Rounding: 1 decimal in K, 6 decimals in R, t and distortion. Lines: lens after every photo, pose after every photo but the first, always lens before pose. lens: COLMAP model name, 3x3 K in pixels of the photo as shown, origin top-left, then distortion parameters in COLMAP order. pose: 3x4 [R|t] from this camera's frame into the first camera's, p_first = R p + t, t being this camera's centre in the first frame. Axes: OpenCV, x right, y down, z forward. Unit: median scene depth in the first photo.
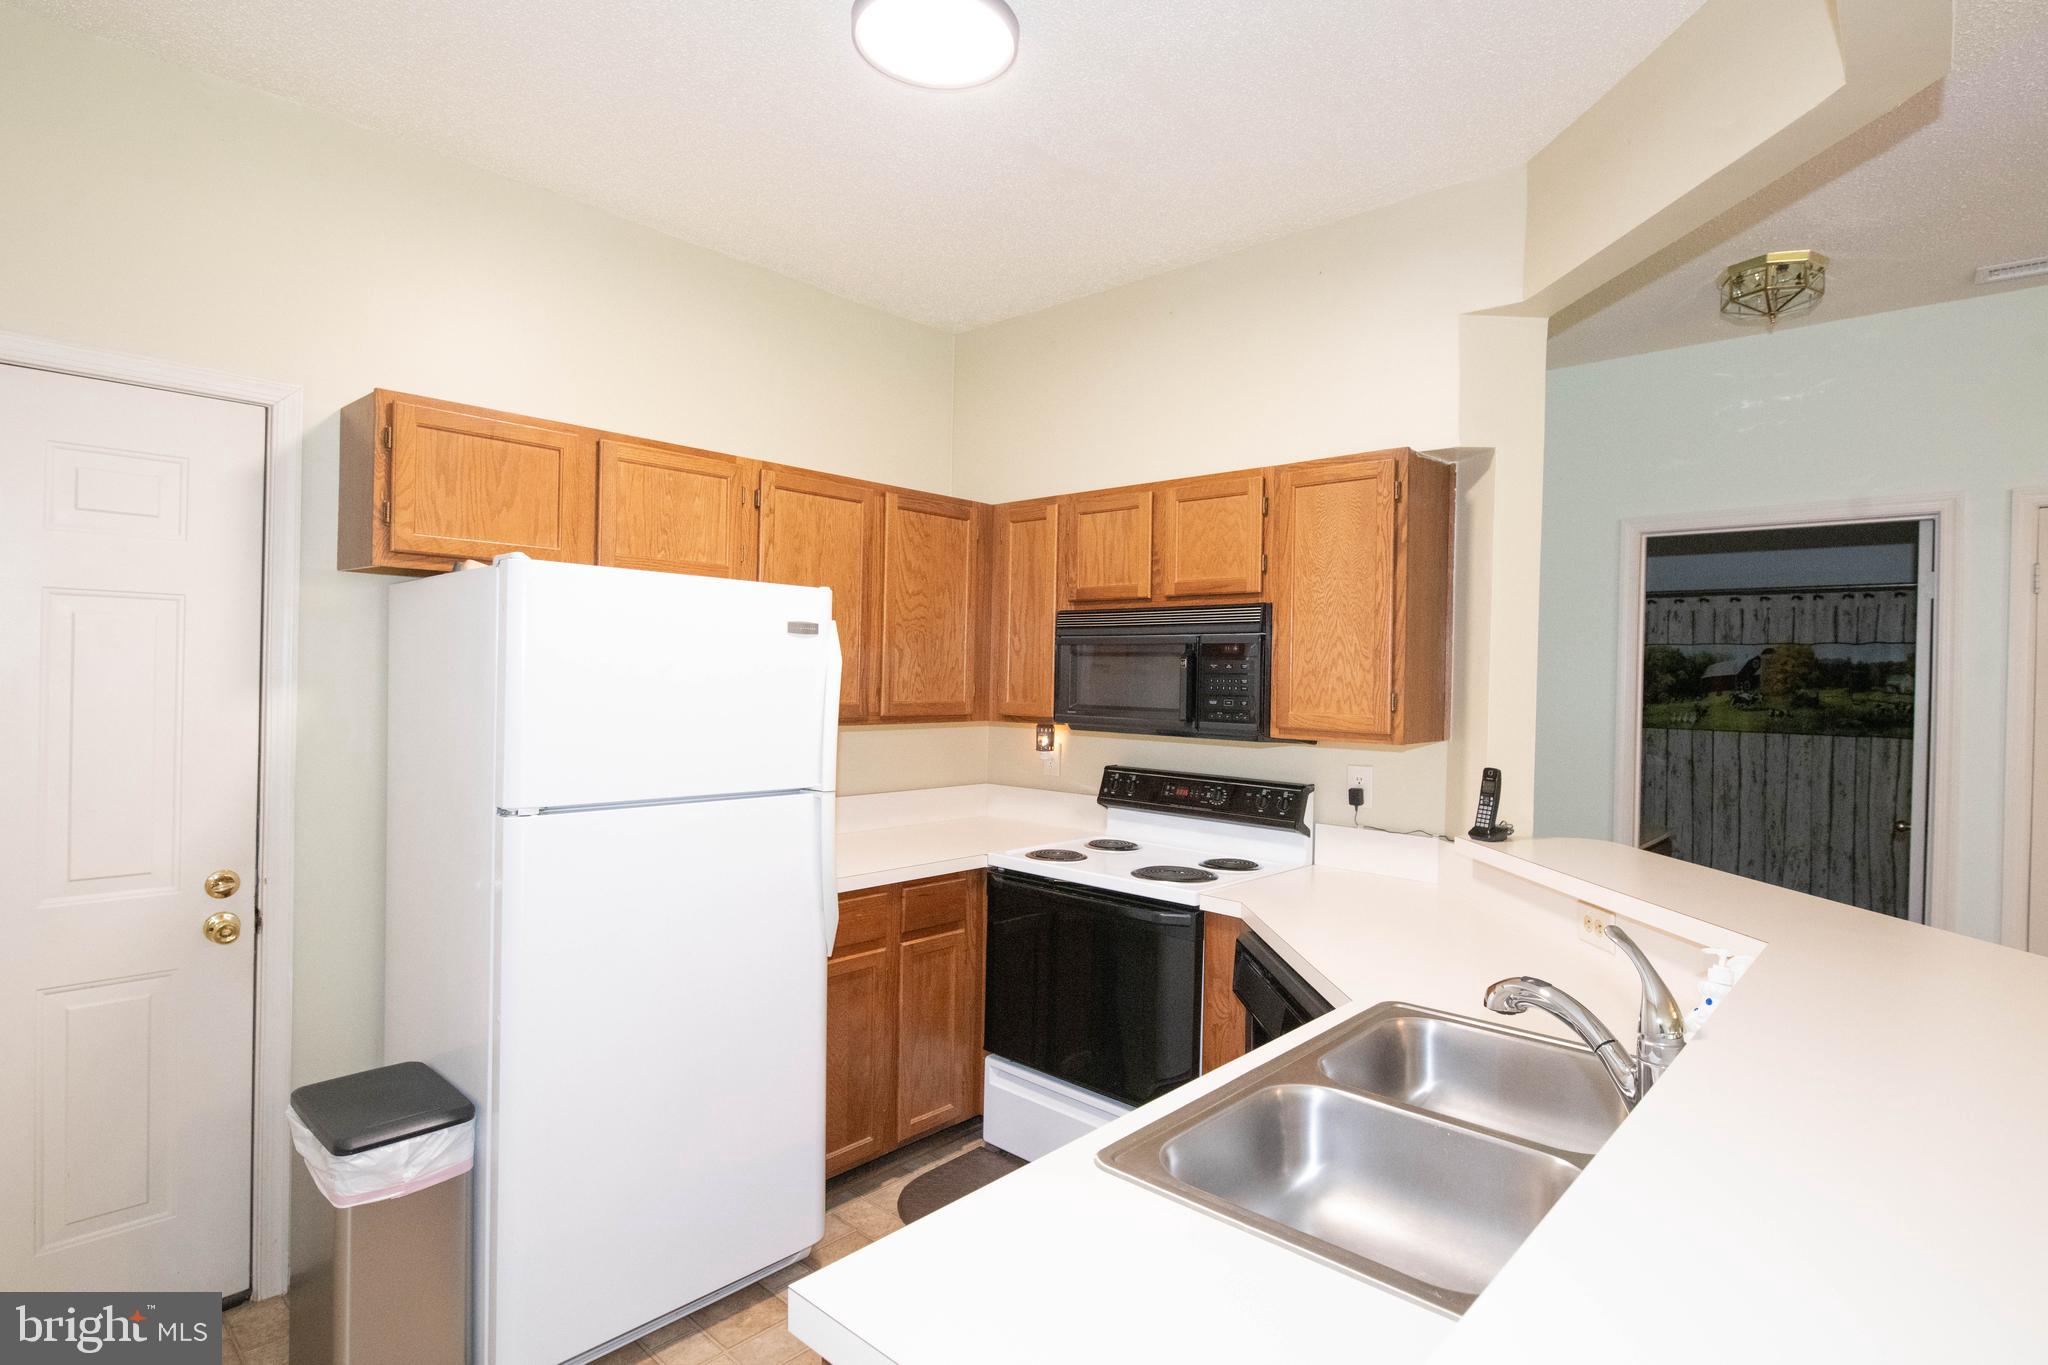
lens RADIAL K [[1015.5, 0, 1033.9], [0, 1015.5, 676.6], [0, 0, 1]] dist [-0.002168, -0.001075]
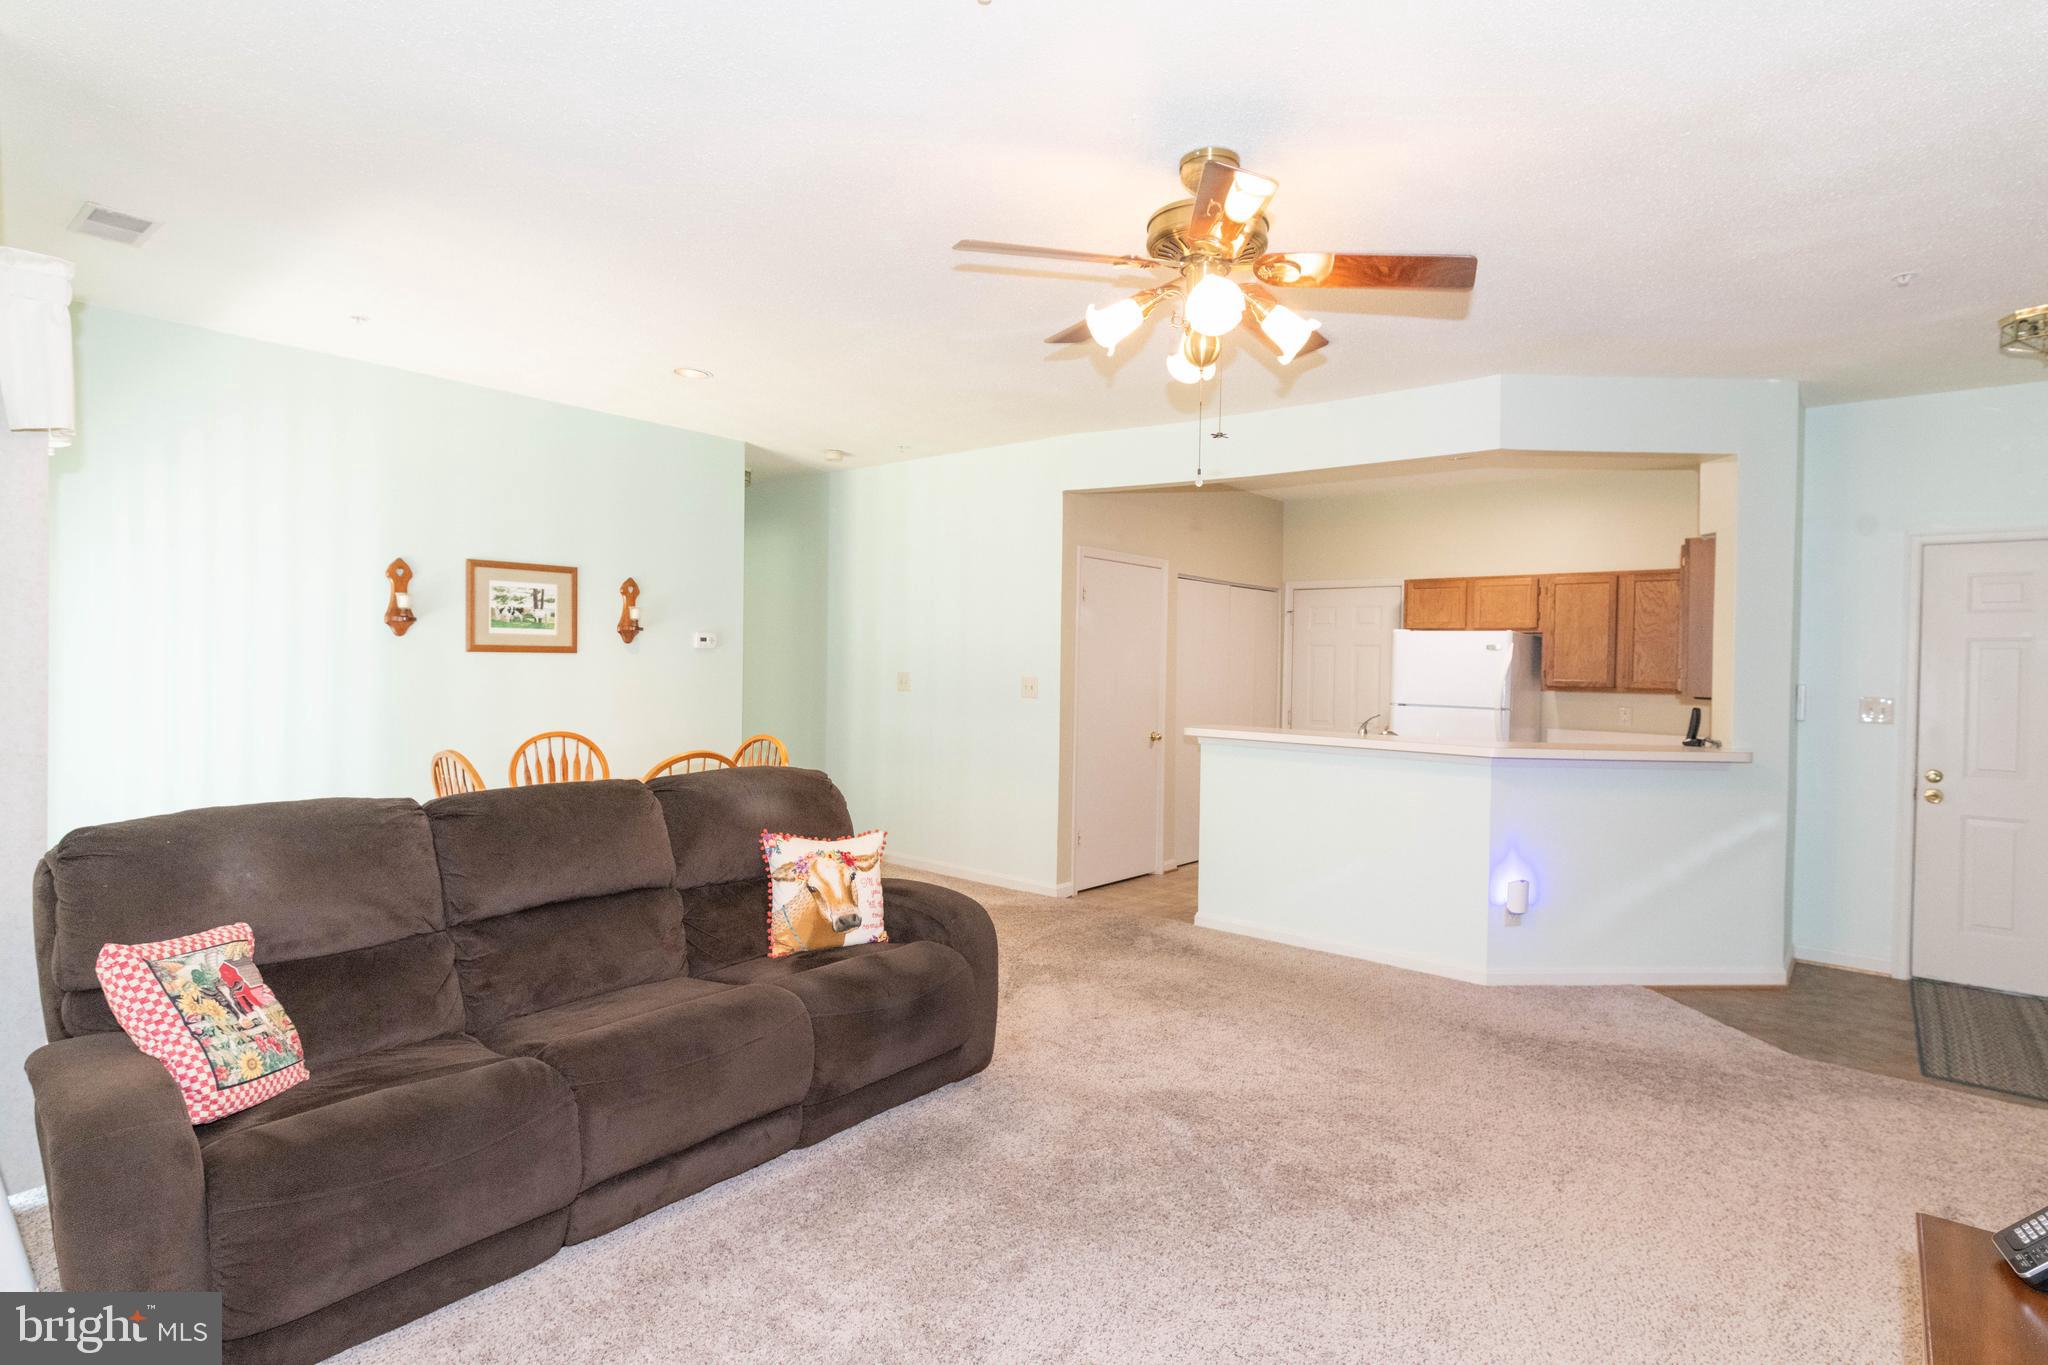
lens RADIAL K [[1028.0, 0, 1033.6], [0, 1028.0, 674.4], [0, 0, 1]] dist [-0.000942, -0.000045]
pose [[0.043255, -0.012267, -0.998989, 1.865795], [-0.023265, 0.999641, -0.013283, 0.067755], [0.998793, 0.023816, 0.042954, -0.241396]]
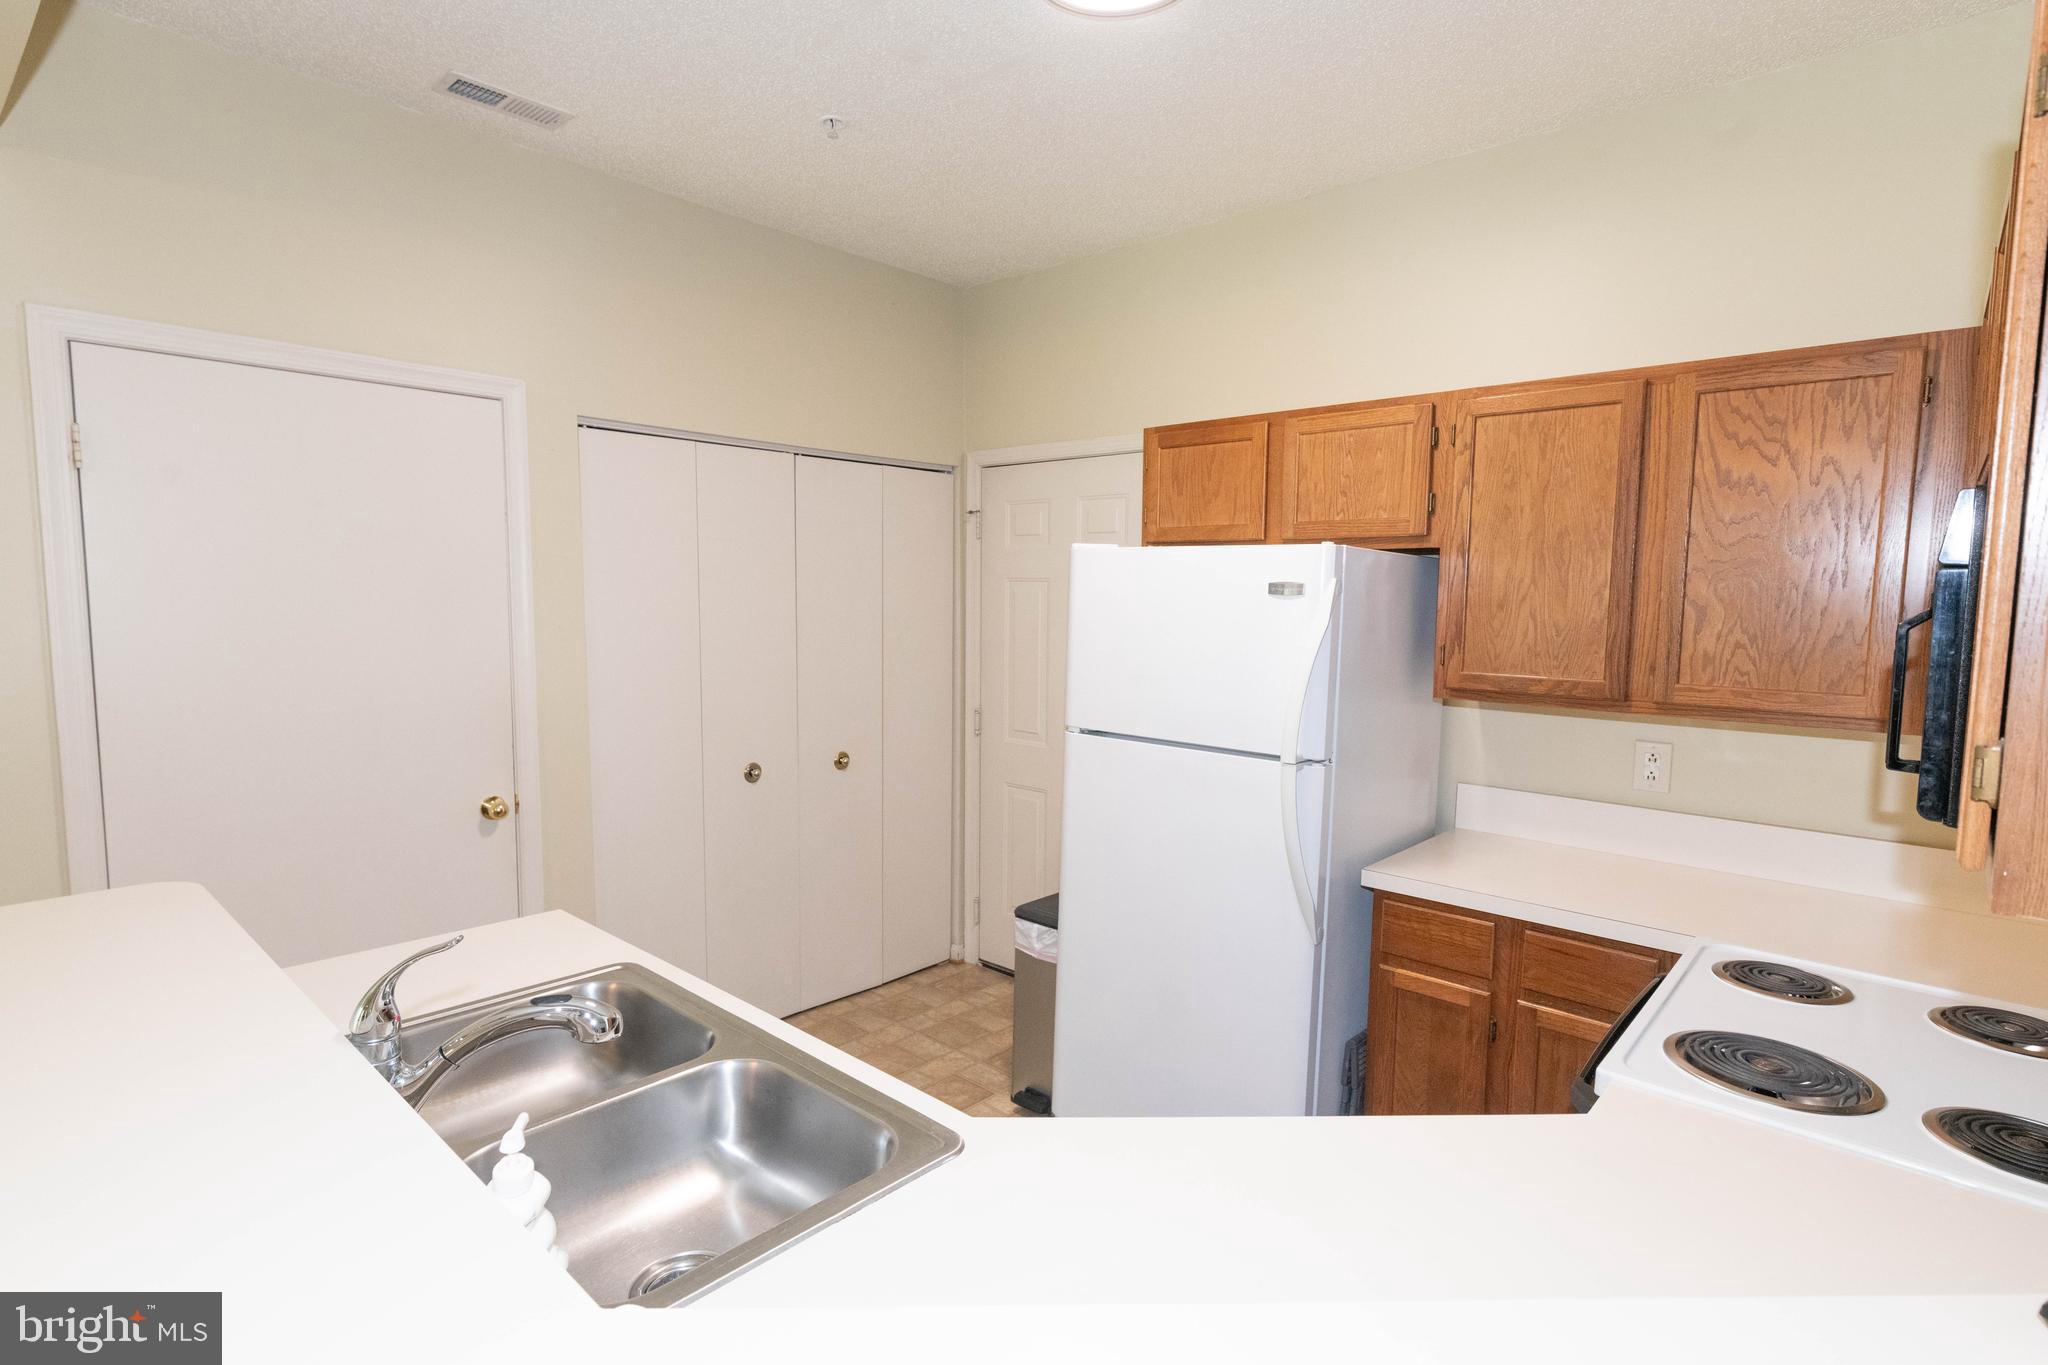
lens RADIAL K [[1017.1, 0, 1013.0], [0, 1017.1, 680.7], [0, 0, 1]] dist [-0.000058, 0.000177]
pose [[-0.005715, 0.068239, -0.997653, 0.569907], [-0.015911, 0.997536, 0.068322, -0.017927], [0.999857, 0.016265, -0.004615, 0.586071]]
